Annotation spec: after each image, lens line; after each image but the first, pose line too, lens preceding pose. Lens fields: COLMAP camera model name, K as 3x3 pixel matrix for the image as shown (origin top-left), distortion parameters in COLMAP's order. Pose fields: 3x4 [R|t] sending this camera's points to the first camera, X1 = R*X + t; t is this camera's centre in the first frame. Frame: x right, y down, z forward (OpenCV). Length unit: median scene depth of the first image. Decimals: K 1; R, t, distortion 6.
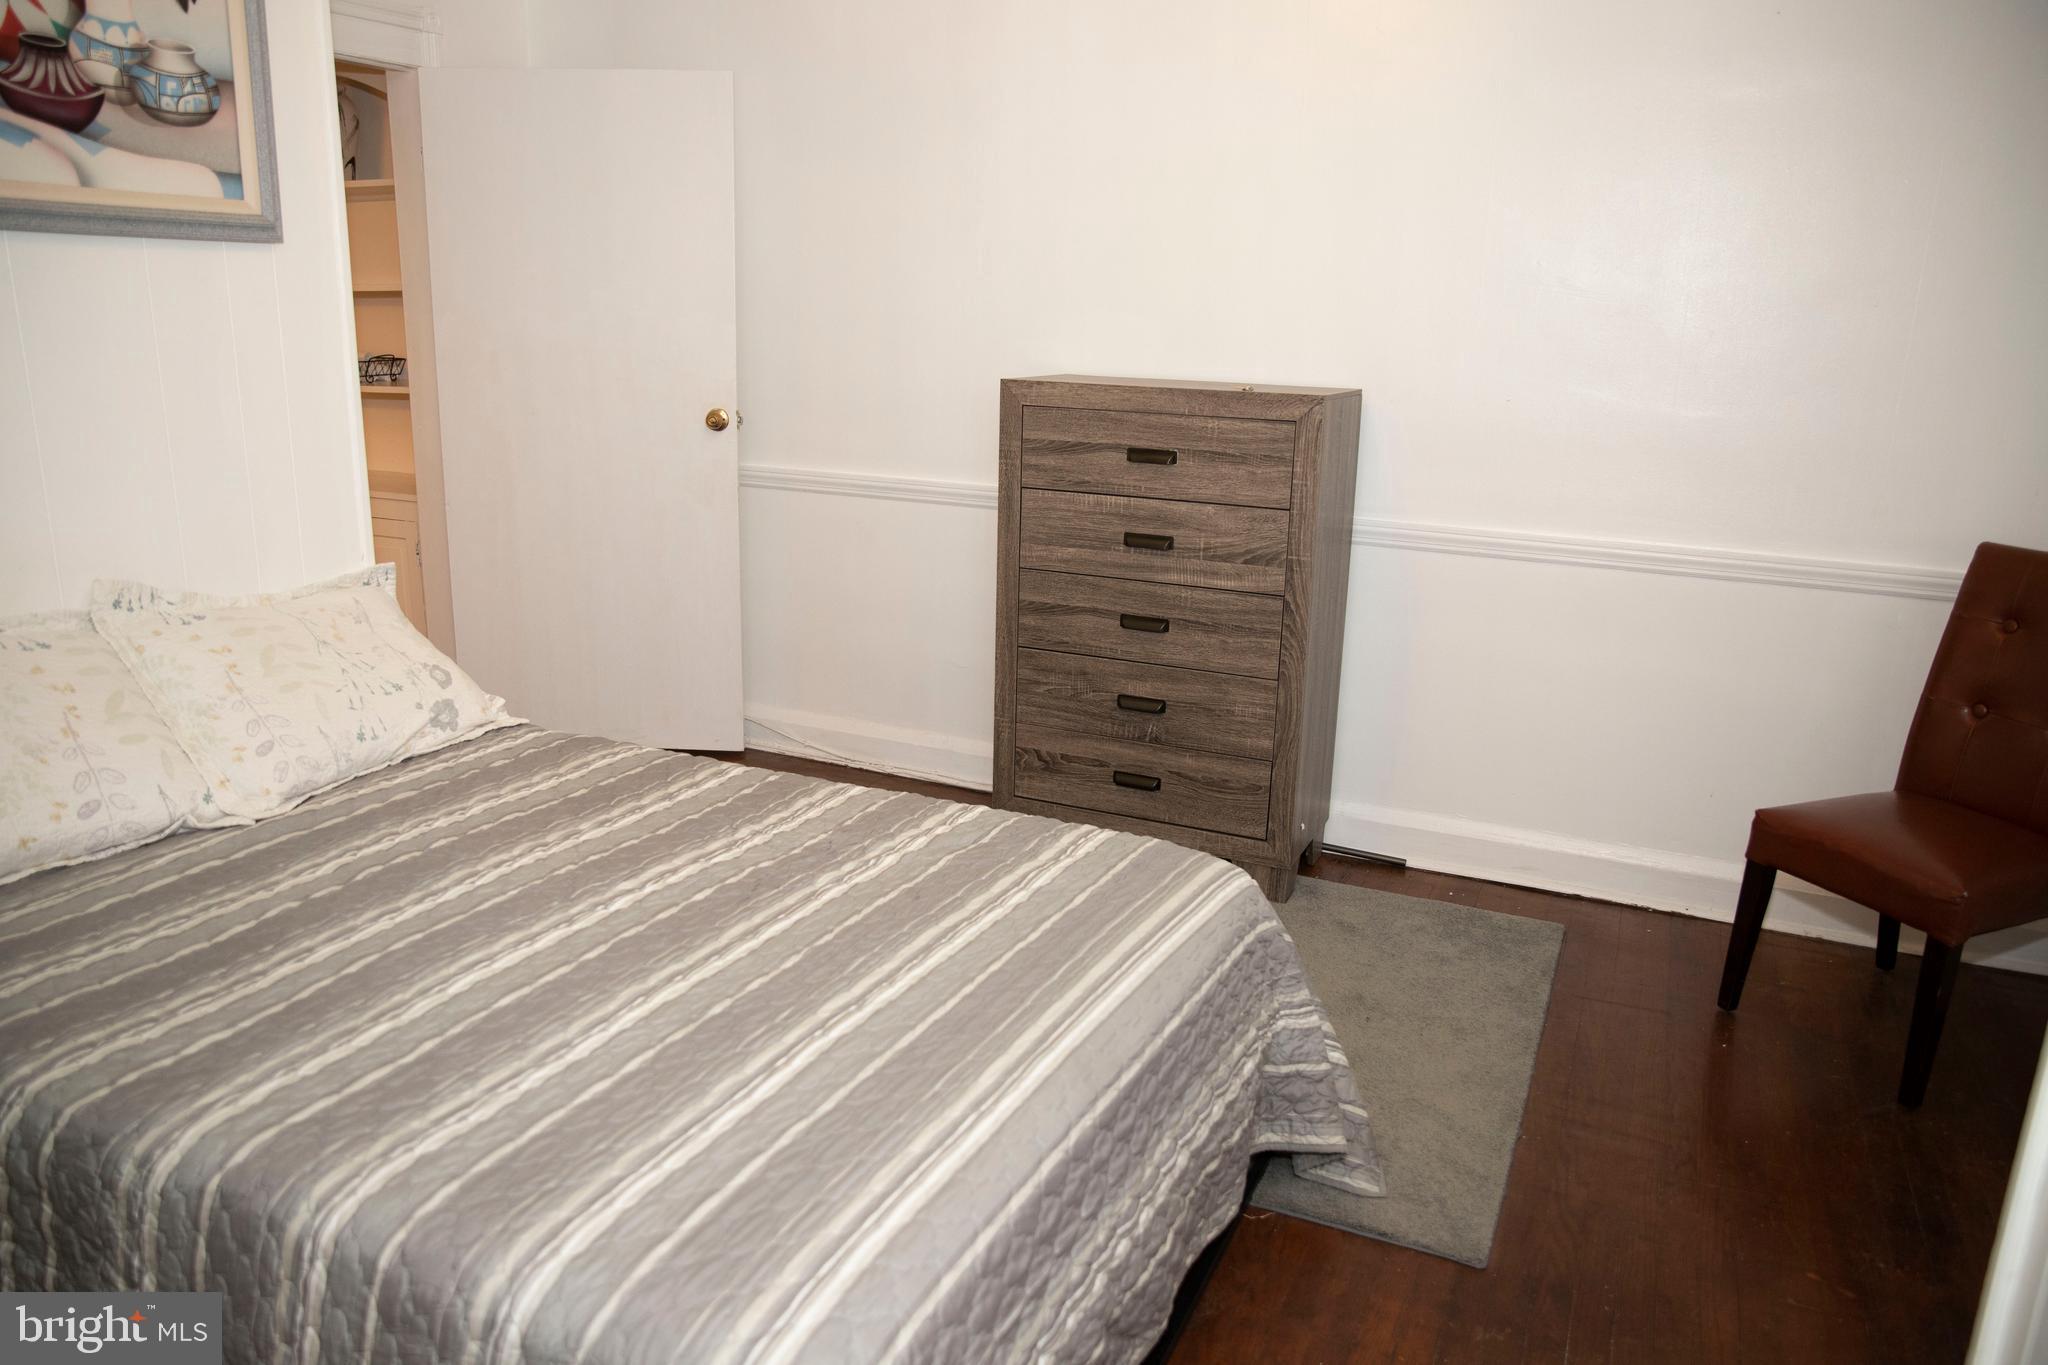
lens RADIAL K [[1419.8, 0, 1020.8], [0, 1419.8, 684.2], [0, 0, 1]] dist [-0.109599, 0.083136]
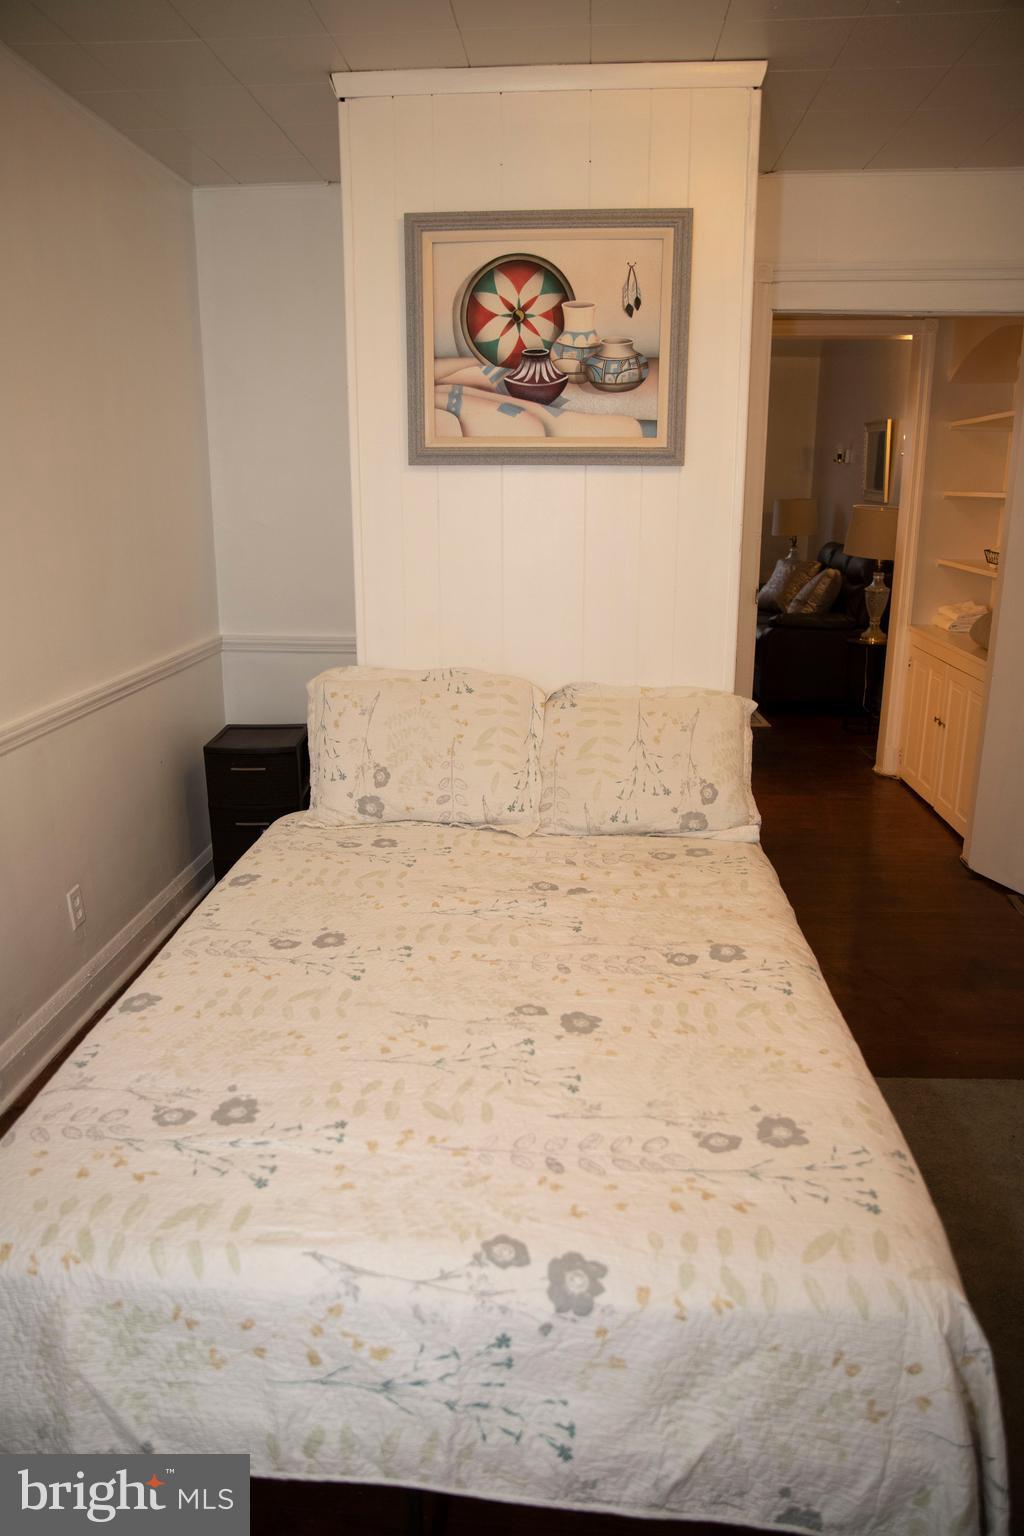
lens RADIAL K [[1047.0, 0, 505.9], [0, 1047.0, 769.3], [0, 0, 1]] dist [-0.113545, 0.081872]
pose [[0.348813, 0.229083, -0.908763, 0.468532], [-0.238591, 0.959423, 0.150274, -0.148018], [0.906313, 0.164405, 0.389316, 0.507699]]
